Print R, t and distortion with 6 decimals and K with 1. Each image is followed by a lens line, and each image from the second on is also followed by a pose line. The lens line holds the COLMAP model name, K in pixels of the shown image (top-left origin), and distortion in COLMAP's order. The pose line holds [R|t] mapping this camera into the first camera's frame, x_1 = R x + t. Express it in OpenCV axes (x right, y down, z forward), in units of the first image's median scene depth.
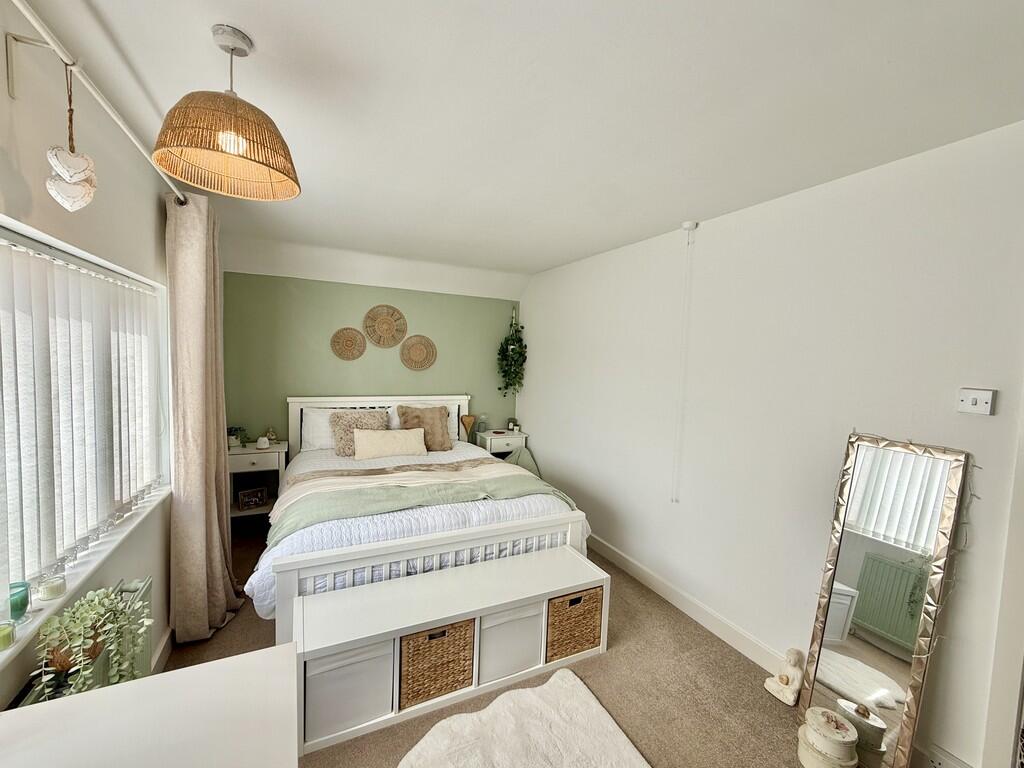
lens RADIAL K [[410.1, 0, 506.9], [0, 410.1, 384.2], [0, 0, 1]] dist [-0.002991, -0.000157]
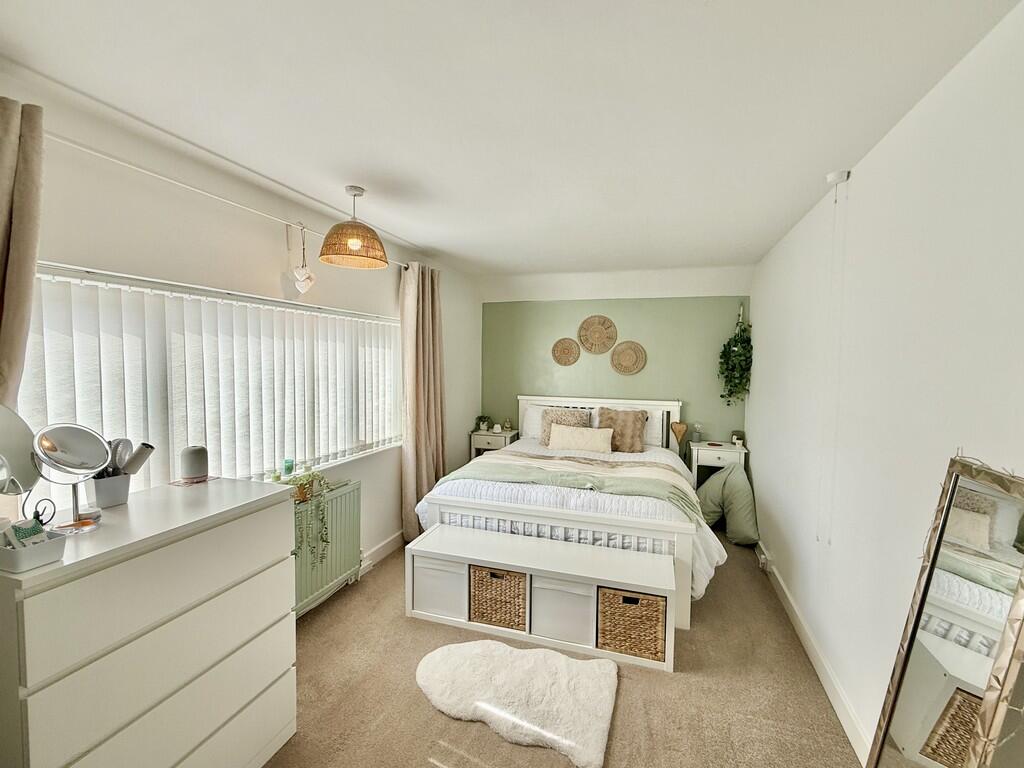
lens RADIAL K [[420.3, 0, 511.1], [0, 420.3, 383.4], [0, 0, 1]] dist [-0.000942, -0.000382]
pose [[0.742397, 0.013516, -0.669823, 0.492652], [-0.032443, 0.999349, -0.015792, 0.024523], [0.669174, 0.033455, 0.742353, 0.028599]]
